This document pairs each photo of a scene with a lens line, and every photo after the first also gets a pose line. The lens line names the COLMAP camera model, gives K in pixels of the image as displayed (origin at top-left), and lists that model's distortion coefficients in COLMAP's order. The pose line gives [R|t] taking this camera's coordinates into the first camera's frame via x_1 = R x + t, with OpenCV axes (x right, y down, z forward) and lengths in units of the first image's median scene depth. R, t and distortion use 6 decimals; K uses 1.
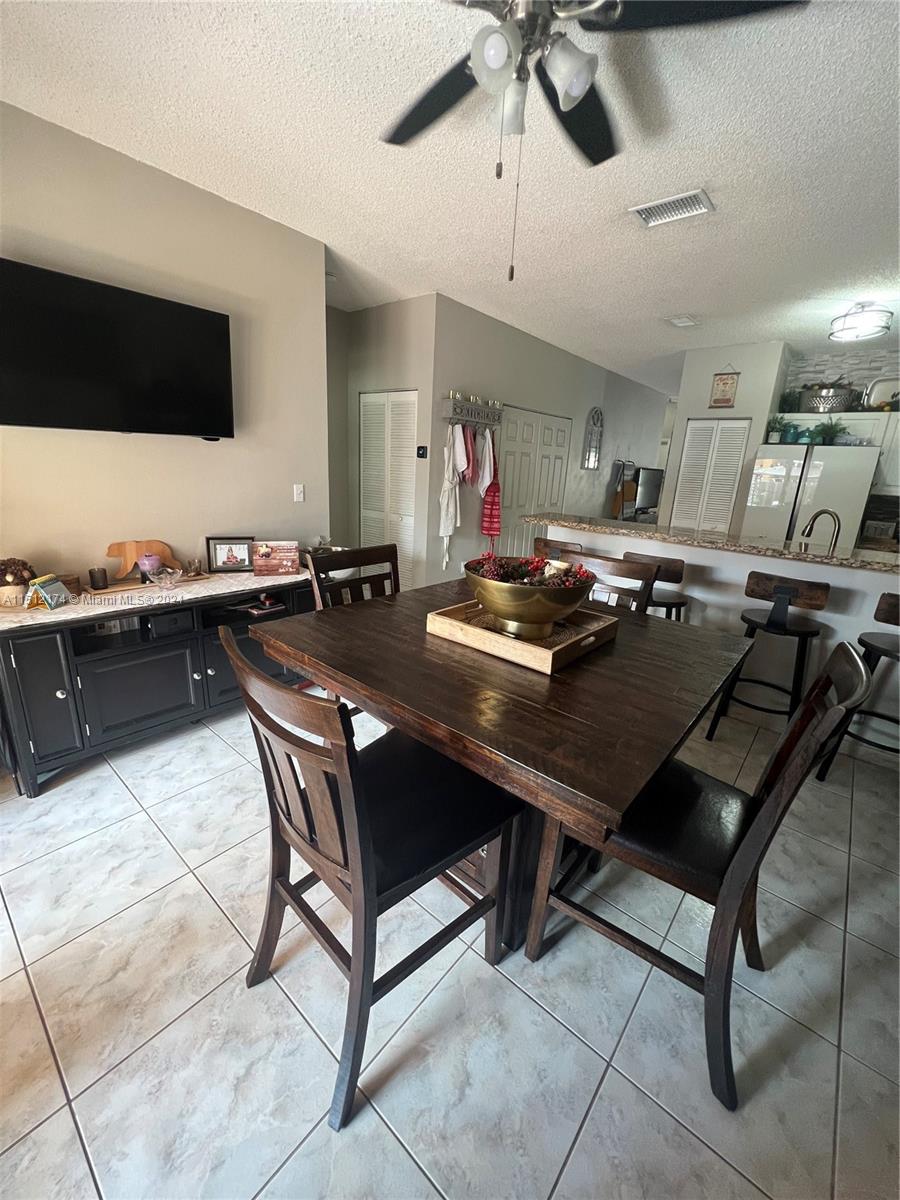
lens RADIAL K [[479.7, 0, 454.7], [0, 479.7, 601.9], [0, 0, 1]] dist [-0.003453, 0.000001]
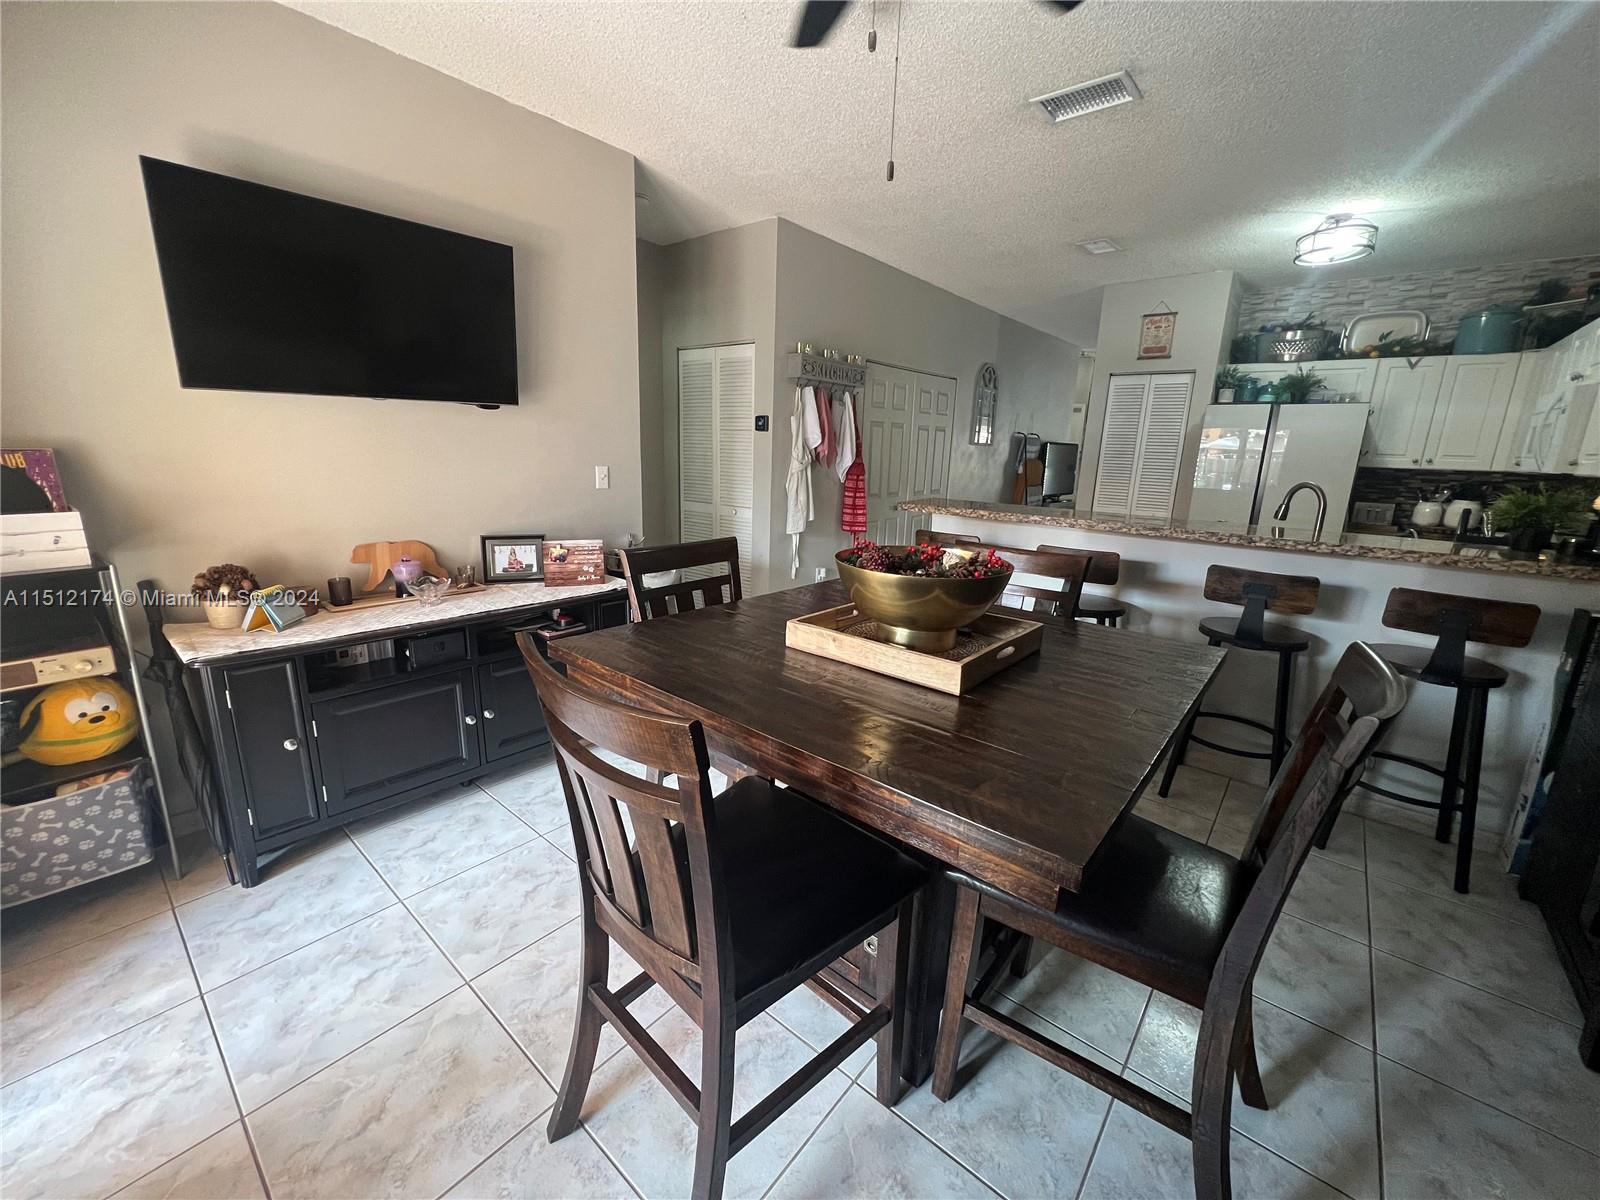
lens RADIAL K [[639.6, 0, 796.5], [0, 639.6, 600.7], [0, 0, 1]] dist [-0.003453, 0.000001]
pose [[0.999787, -0.019824, -0.005702, -0.025775], [0.019546, 0.998789, -0.045146, 0.028171], [0.006590, 0.045025, 0.998964, 0.005808]]
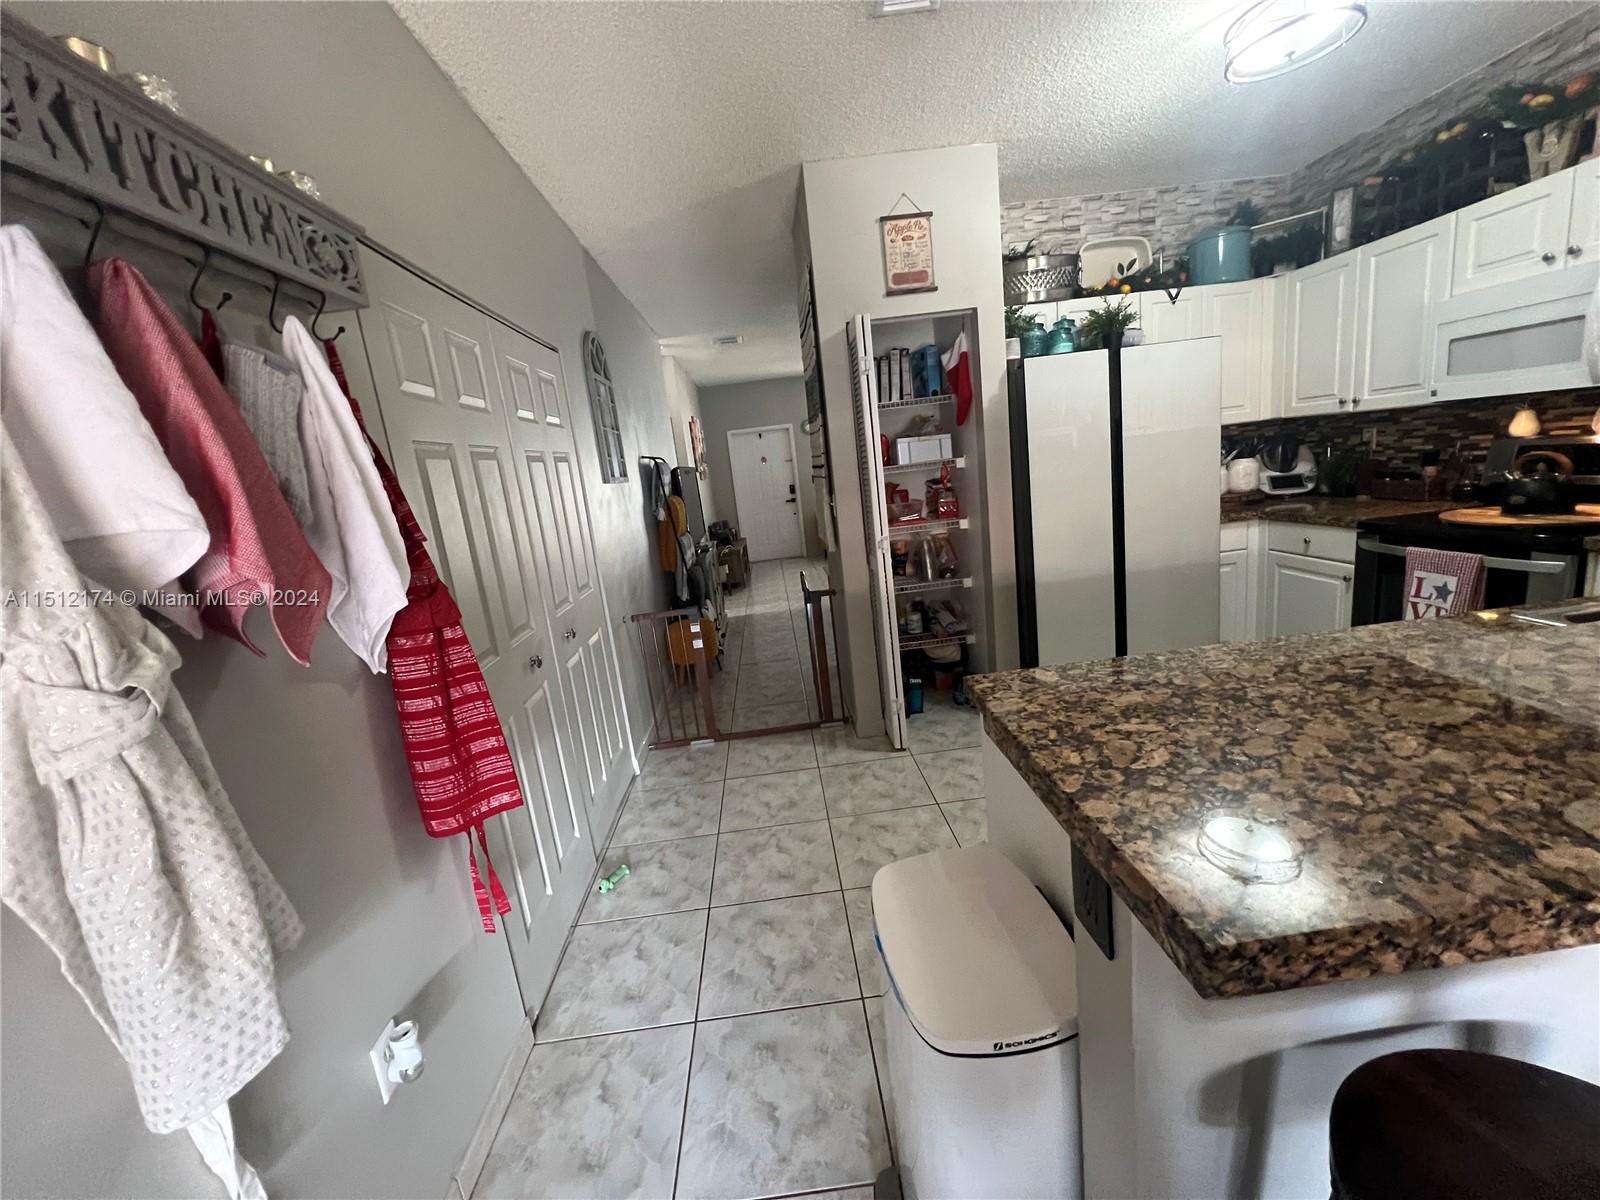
lens RADIAL K [[639.6, 0, 794.1], [0, 639.6, 596.5], [0, 0, 1]] dist [-0.003453, 0.000001]
pose [[0.720082, -0.270431, 0.639022, 0.049783], [0.337331, 0.941210, 0.018193, -0.431988], [-0.606374, 0.202461, 0.768973, 1.535649]]
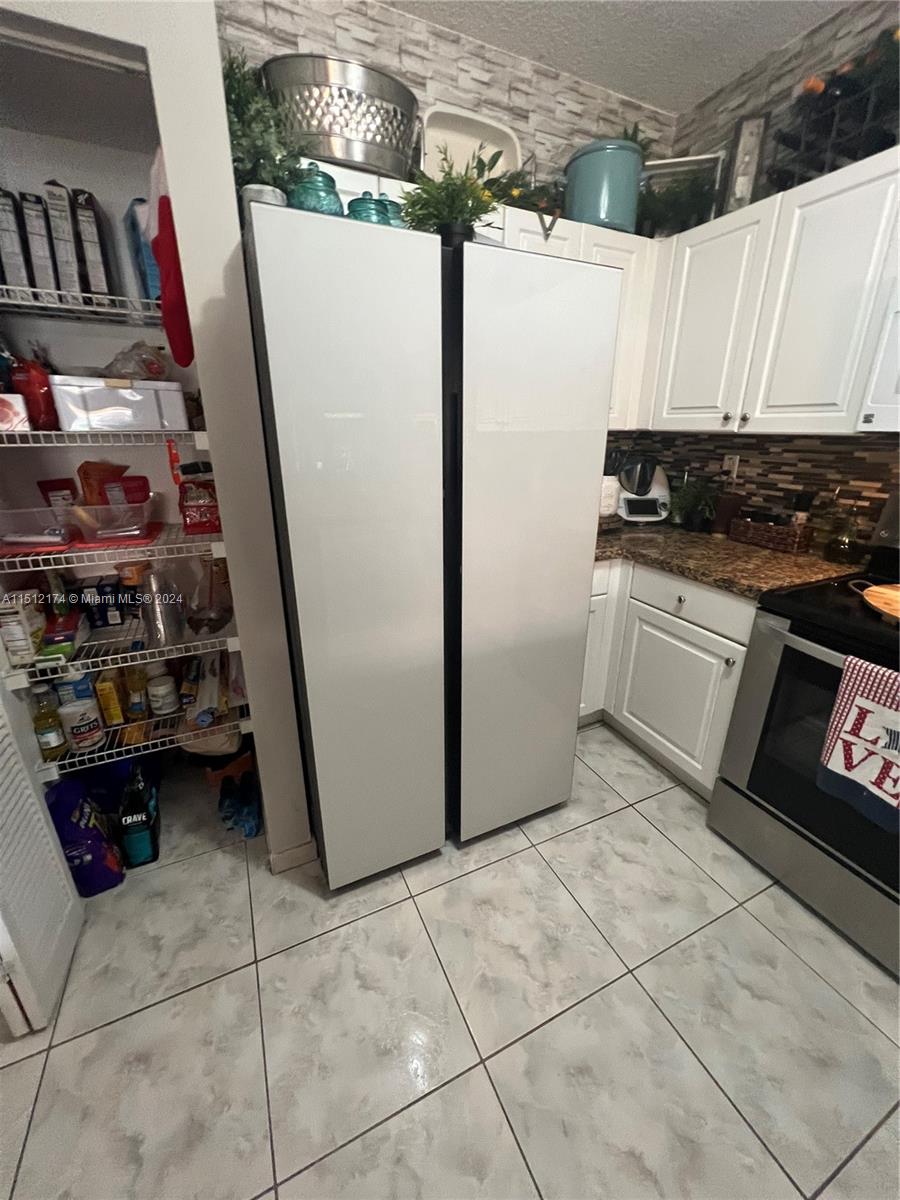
lens RADIAL K [[479.7, 0, 453.7], [0, 479.7, 596.2], [0, 0, 1]] dist [-0.003453, 0.000001]
pose [[0.416320, -0.349591, 0.839324, 0.989140], [0.269922, 0.929031, 0.253069, -0.453209], [-0.868228, 0.121194, 0.481136, 1.859497]]
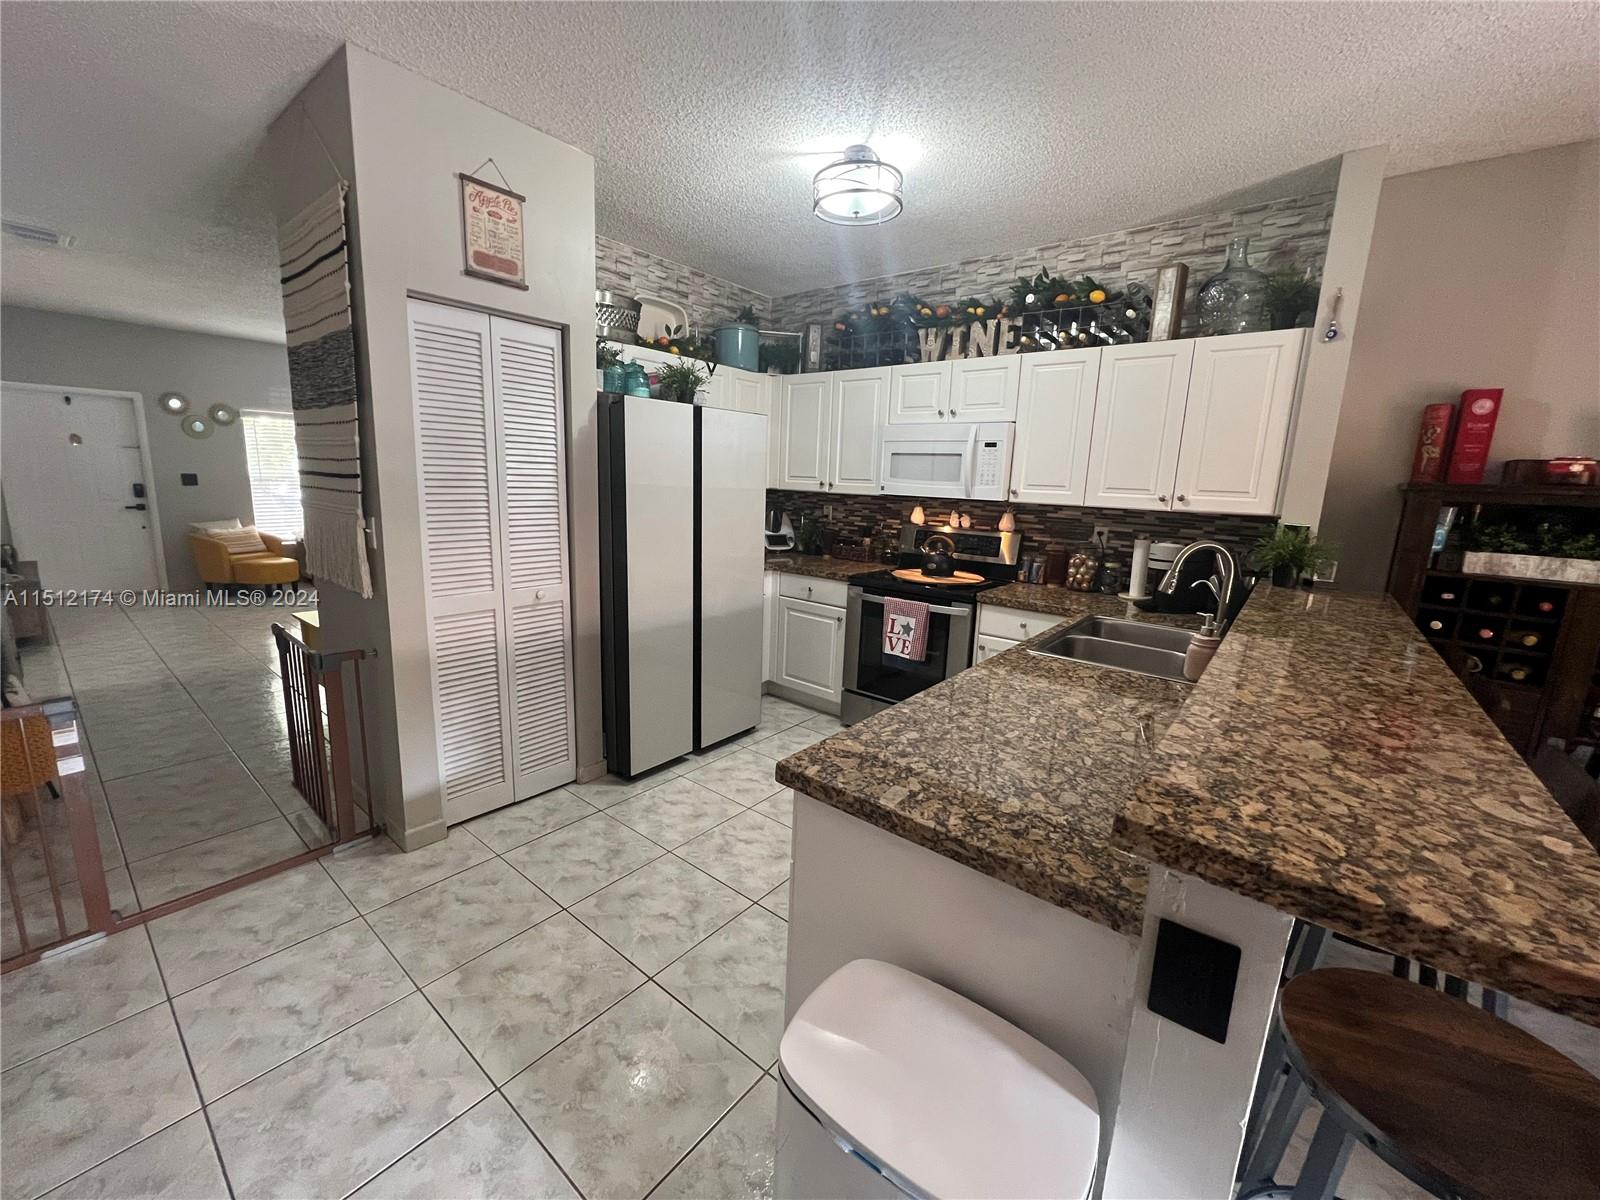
lens RADIAL K [[639.6, 0, 797.1], [0, 639.6, 595.4], [0, 0, 1]] dist [-0.003453, 0.000001]
pose [[-0.016317, -0.234909, 0.971881, 0.061845], [0.244069, 0.941671, 0.231704, -0.549773], [-0.969621, 0.240986, 0.041969, 1.881463]]
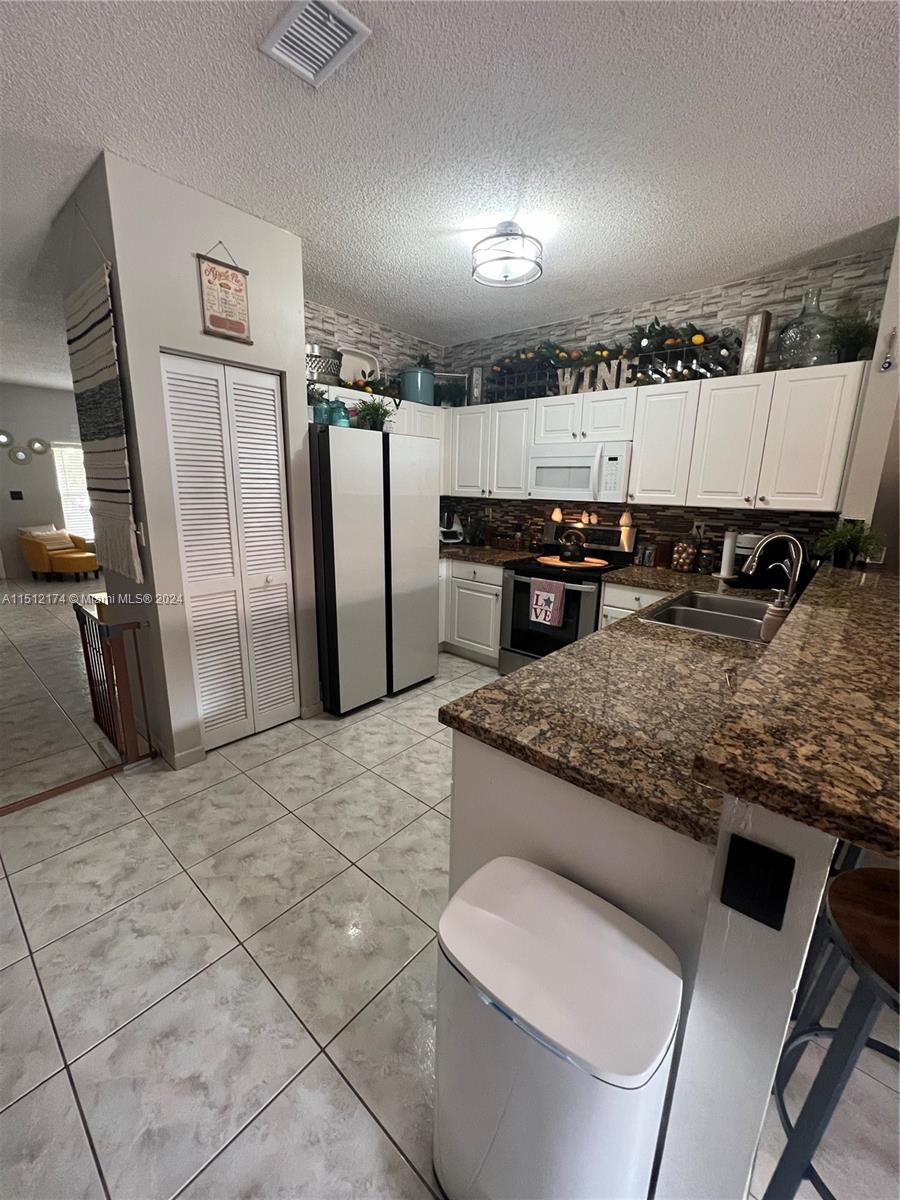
lens RADIAL K [[479.7, 0, 455.2], [0, 479.7, 597.5], [0, 0, 1]] dist [-0.003453, 0.000001]
pose [[0.010779, -0.278047, 0.960507, 0.080486], [0.260270, 0.928234, 0.265784, -0.544990], [-0.965476, 0.247126, 0.082373, 1.863233]]
